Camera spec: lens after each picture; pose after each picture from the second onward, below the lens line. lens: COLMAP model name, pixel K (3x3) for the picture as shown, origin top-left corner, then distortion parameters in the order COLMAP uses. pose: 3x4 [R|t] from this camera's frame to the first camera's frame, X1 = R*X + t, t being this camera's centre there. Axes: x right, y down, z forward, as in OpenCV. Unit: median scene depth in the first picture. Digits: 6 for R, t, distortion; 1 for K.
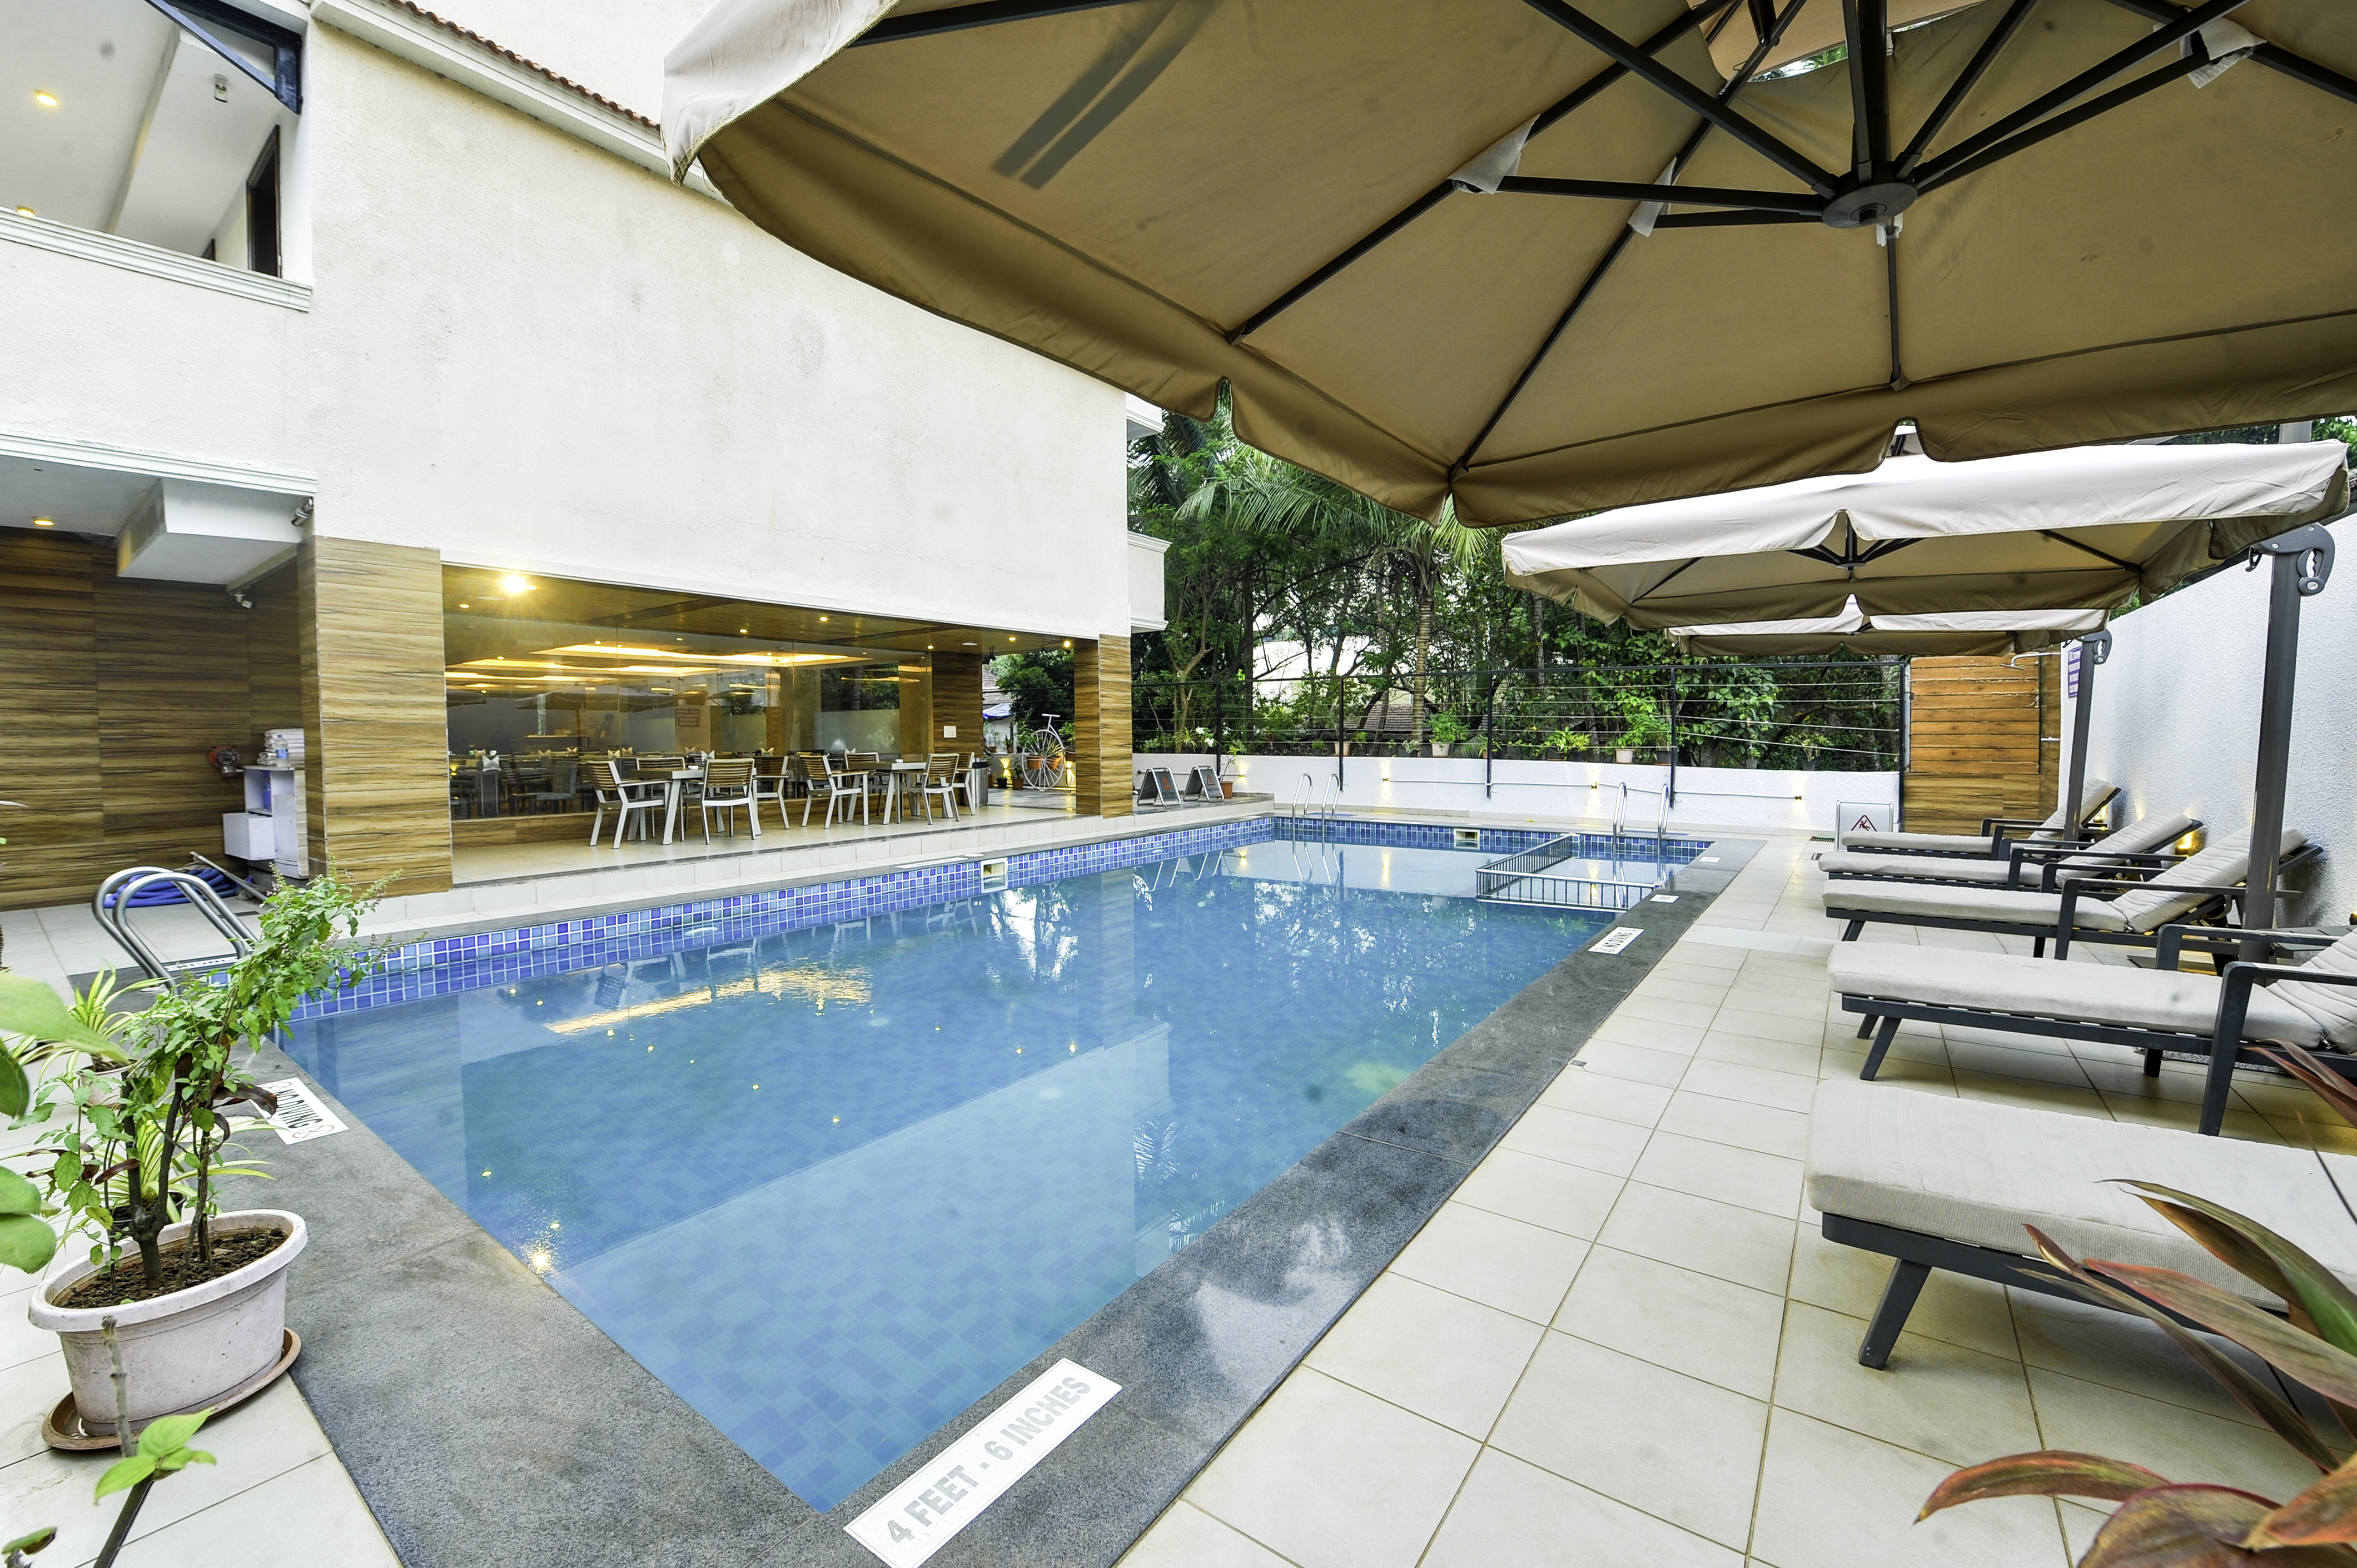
lens RADIAL K [[933.5, 0, 1182.4], [0, 933.5, 774.3], [0, 0, 1]] dist [-0.021942, -0.000020]
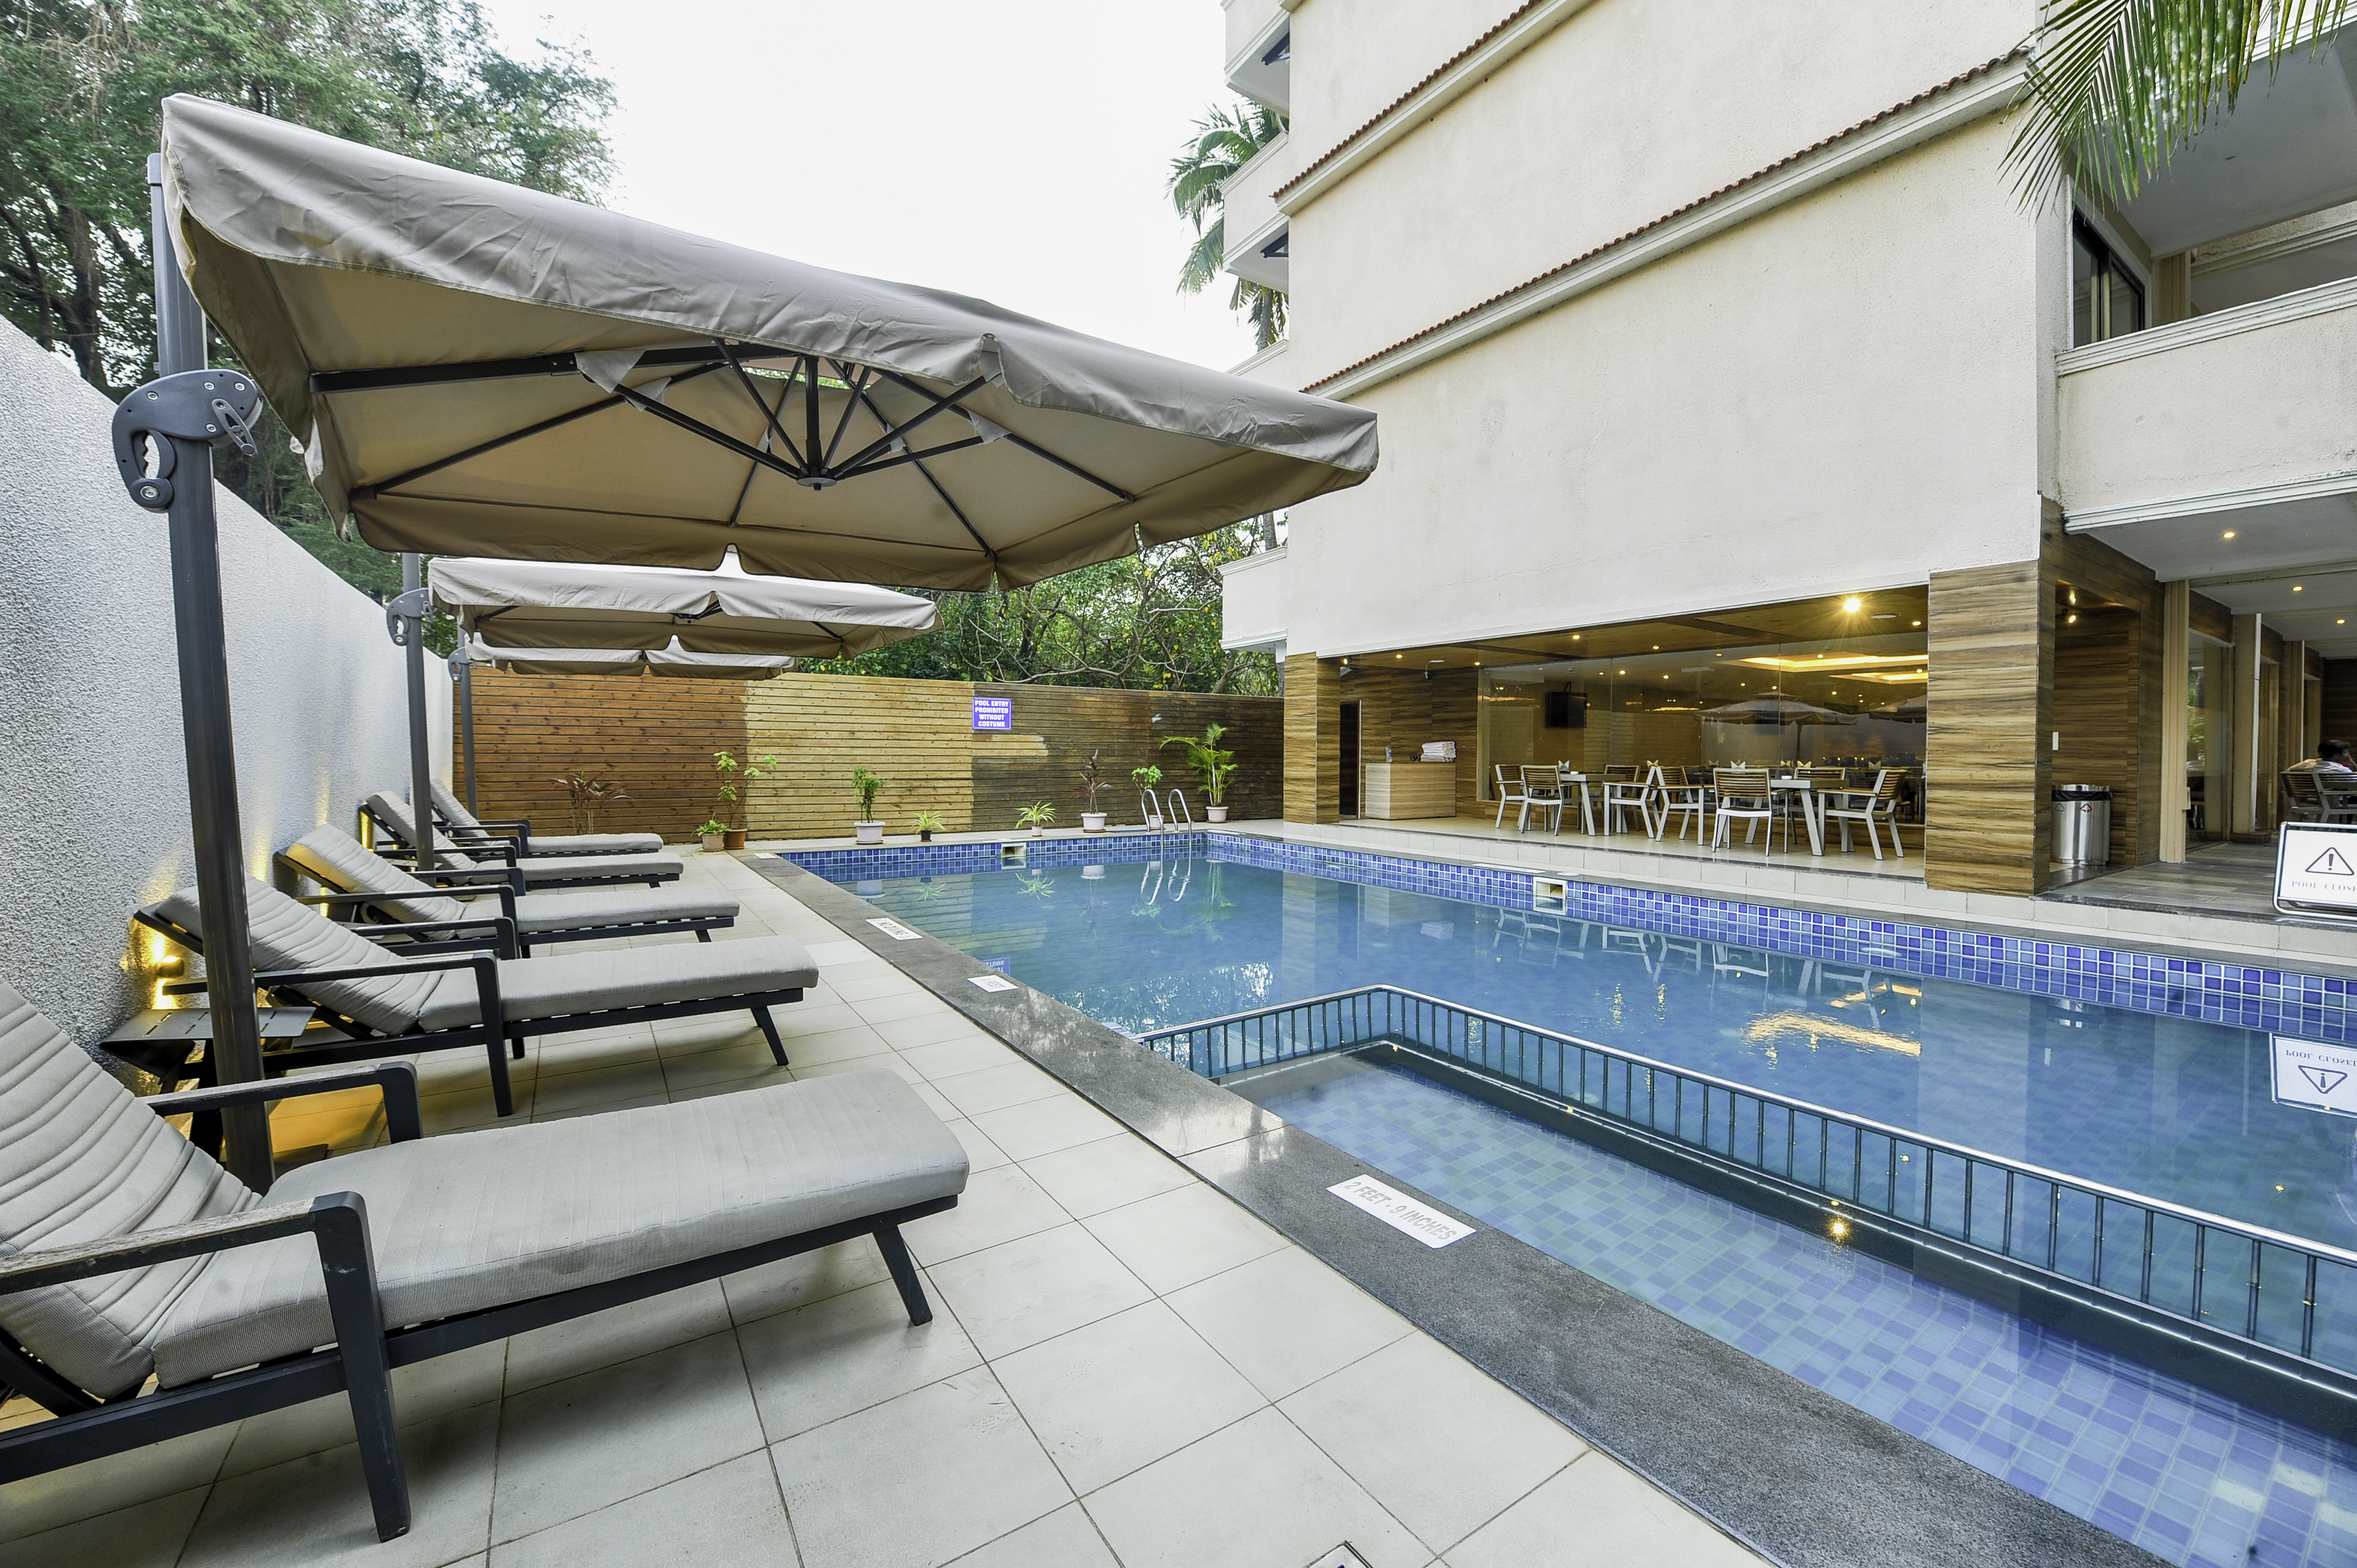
lens RADIAL K [[933.4, 0, 1185.5], [0, 933.4, 772.6], [0, 0, 1]] dist [-0.021942, -0.000020]
pose [[-0.353170, 0.028384, -0.935129, 0.694032], [-0.037914, 0.998284, 0.044620, -0.037086], [0.934791, 0.051213, -0.351488, 0.860471]]
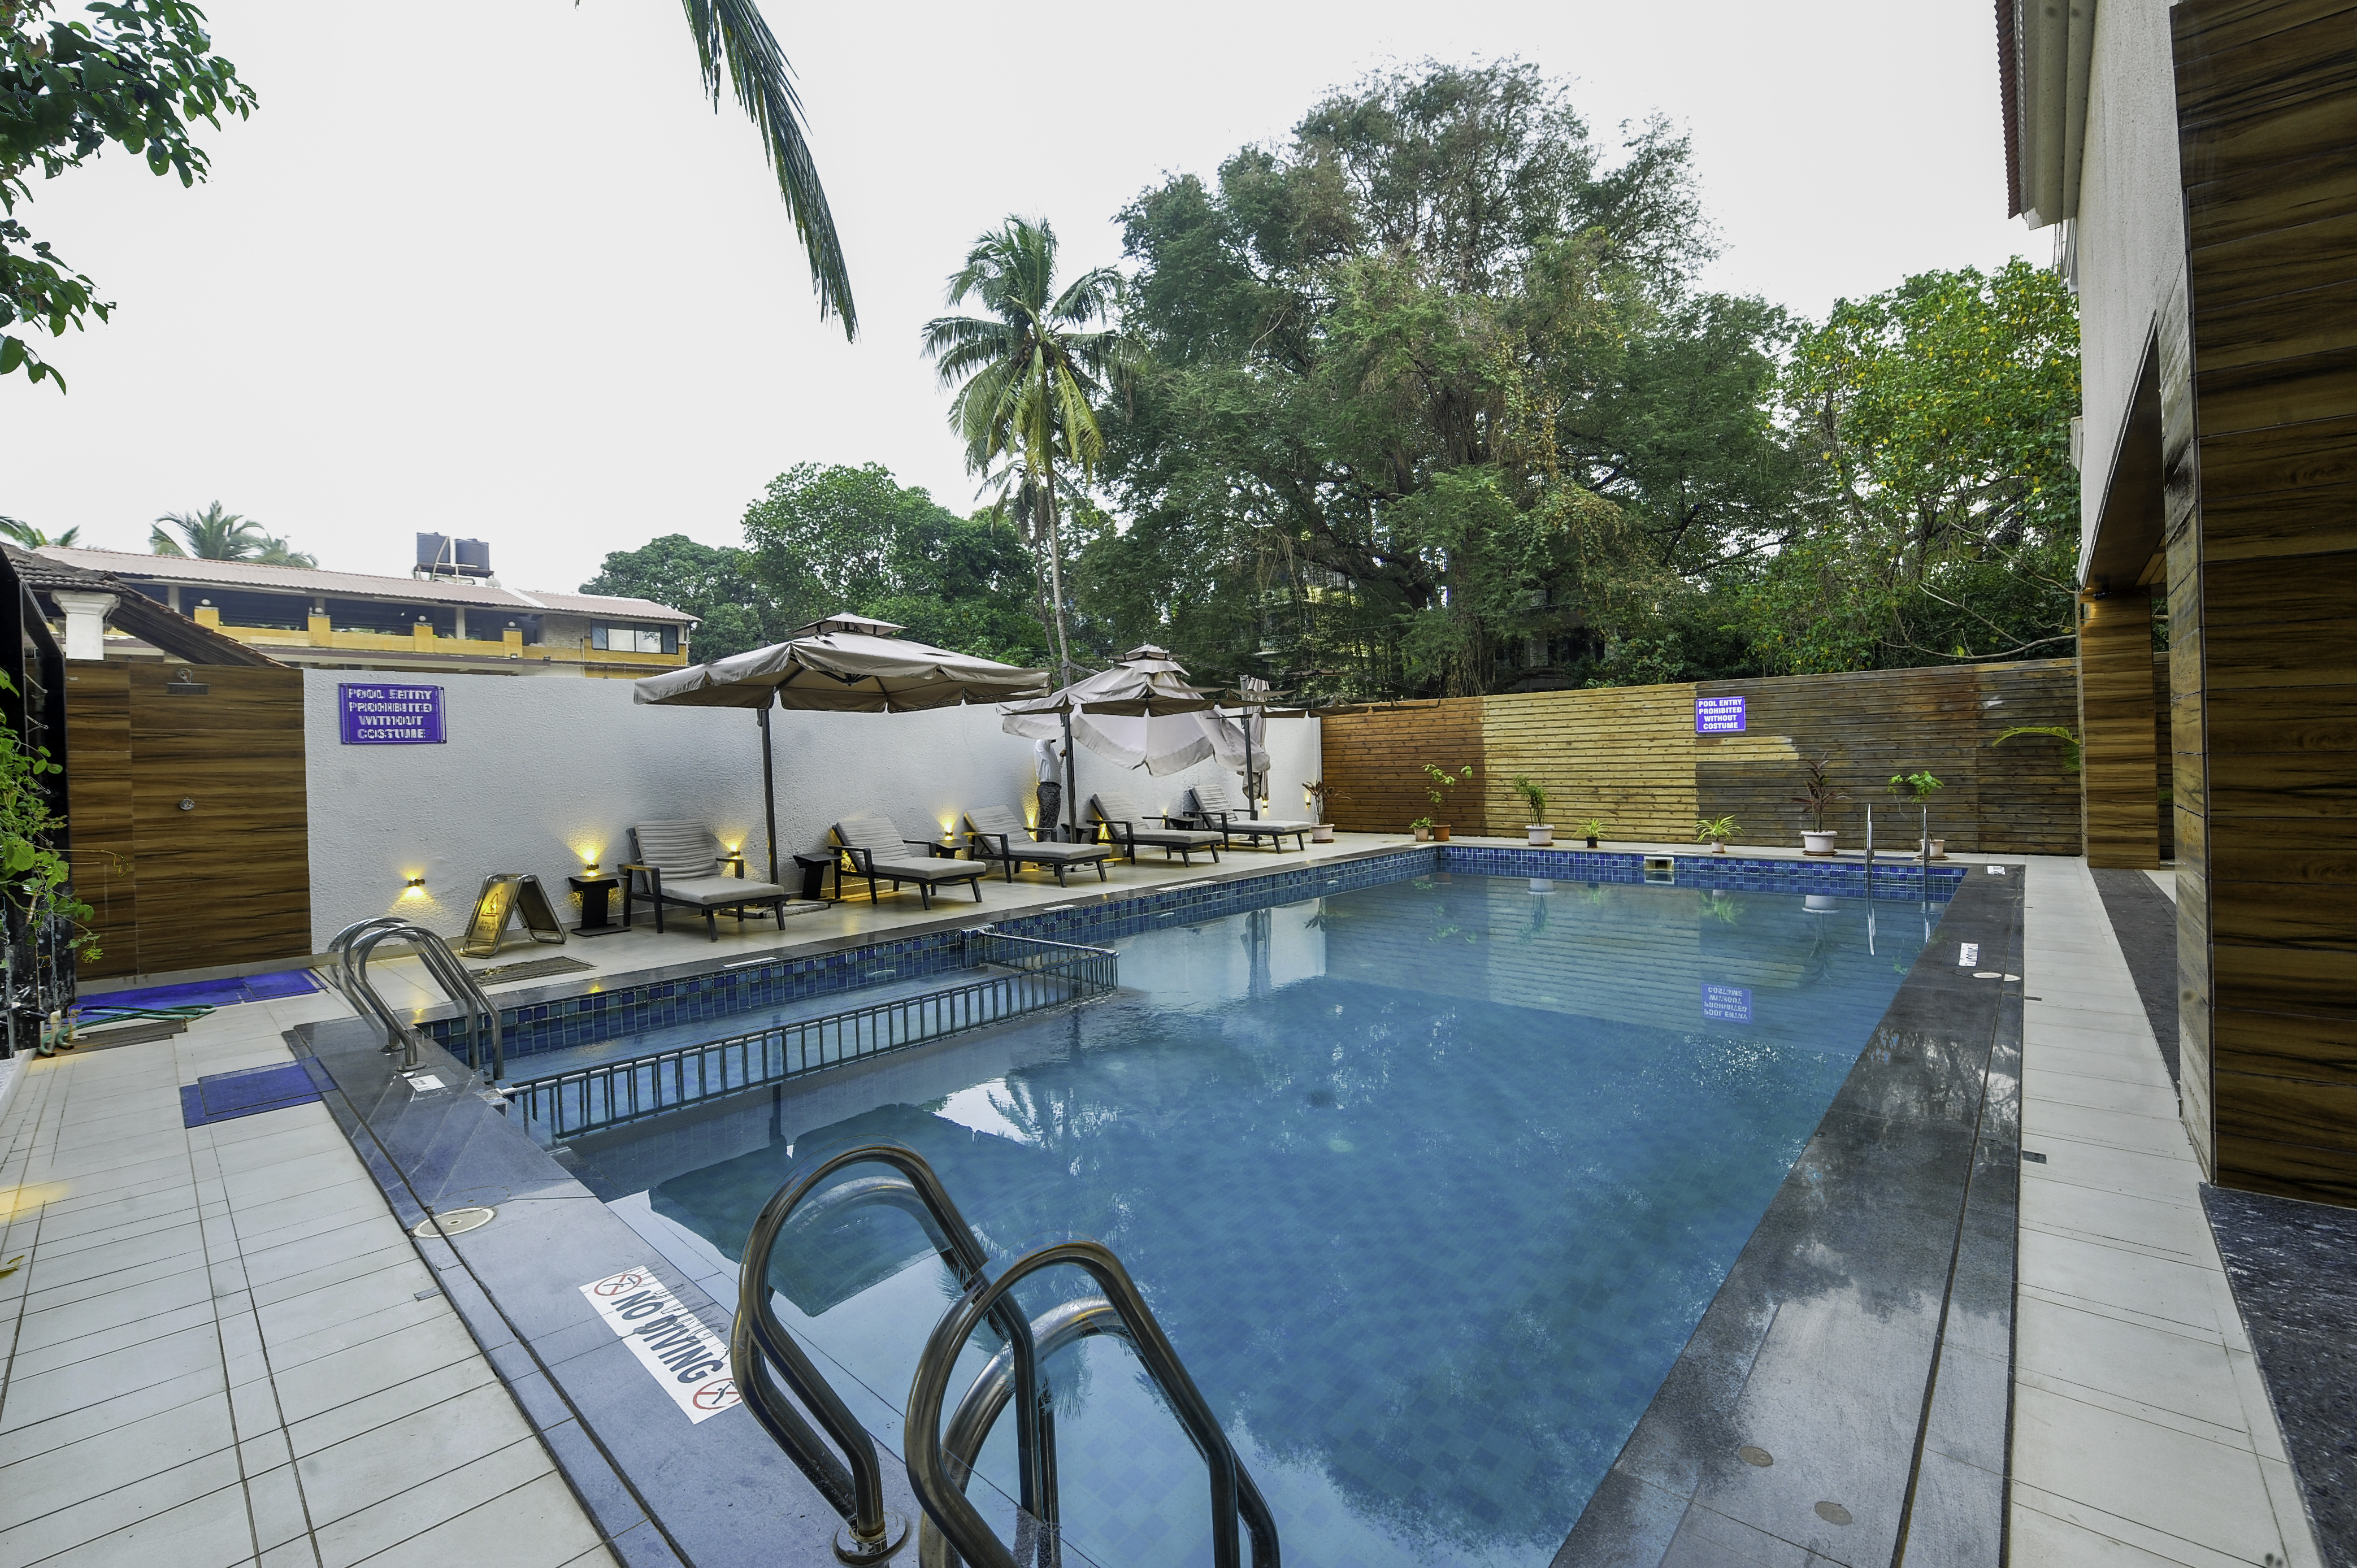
lens RADIAL K [[933.5, 0, 1161.4], [0, 933.5, 774.5], [0, 0, 1]] dist [-0.021942, -0.000020]
pose [[-0.994691, 0.033728, 0.097222, 0.186502], [0.038554, 0.998093, 0.048203, -0.058343], [-0.095411, 0.051695, -0.994095, 1.357682]]
